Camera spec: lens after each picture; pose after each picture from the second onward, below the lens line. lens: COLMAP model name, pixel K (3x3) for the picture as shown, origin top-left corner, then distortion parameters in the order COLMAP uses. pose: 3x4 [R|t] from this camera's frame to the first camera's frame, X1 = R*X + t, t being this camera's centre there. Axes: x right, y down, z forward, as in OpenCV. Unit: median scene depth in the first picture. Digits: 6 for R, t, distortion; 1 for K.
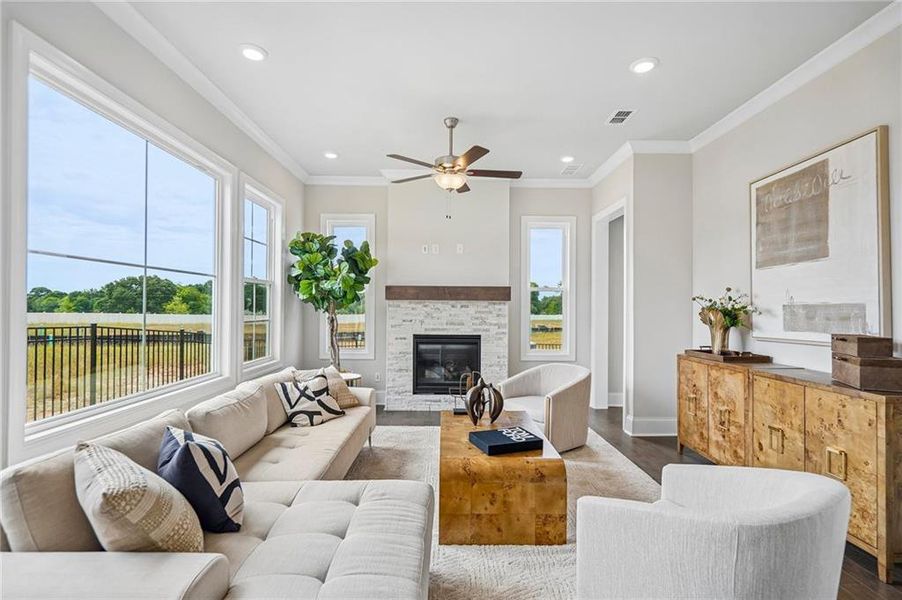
lens RADIAL K [[416.2, 0, 454.2], [0, 416.2, 304.2], [0, 0, 1]] dist [-0.001076, -0.000278]
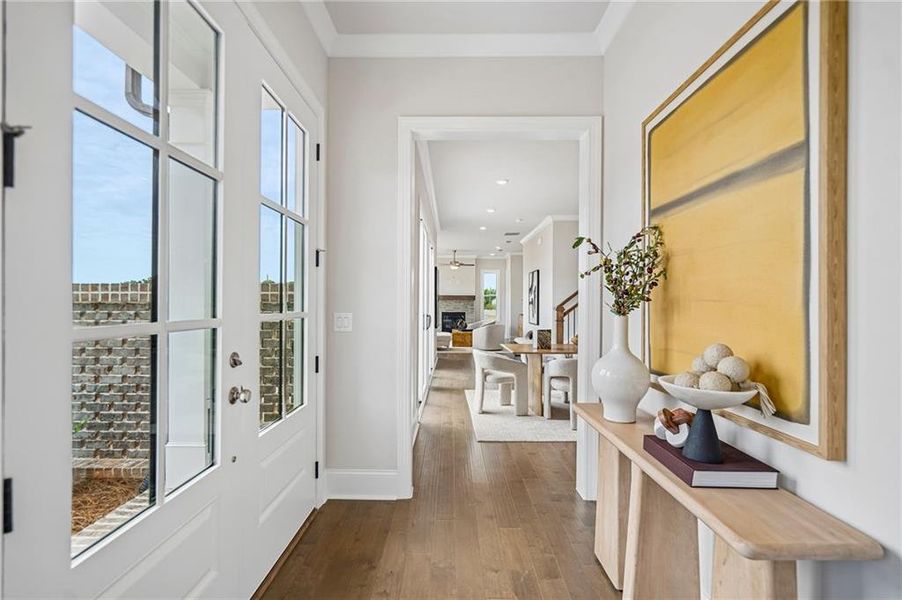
lens RADIAL K [[415.0, 0, 448.7], [0, 415.0, 305.4], [0, 0, 1]] dist [-0.001512, 0.000010]
pose [[0.999700, -0.006675, -0.023571, 0.023007], [0.007053, 0.999848, 0.015967, -0.027736], [0.023460, -0.016129, 0.999595, -2.566913]]
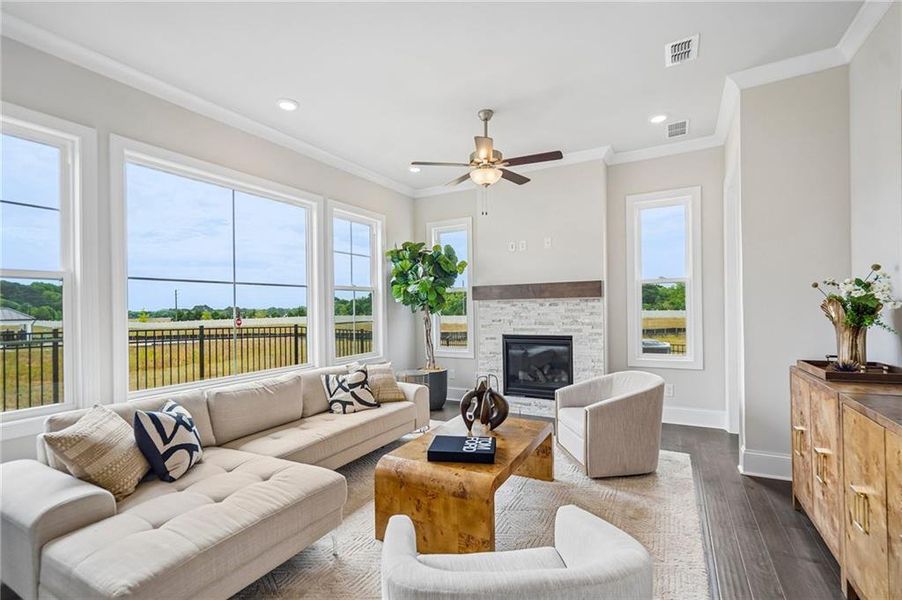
lens RADIAL K [[415.0, 0, 448.7], [0, 415.0, 305.4], [0, 0, 1]] dist [-0.001512, 0.000010]
pose [[0.871293, -0.026463, -0.490049, 0.377761], [0.029099, 0.999574, -0.002242, 0.003663], [0.489899, -0.012307, 0.871692, 0.116304]]
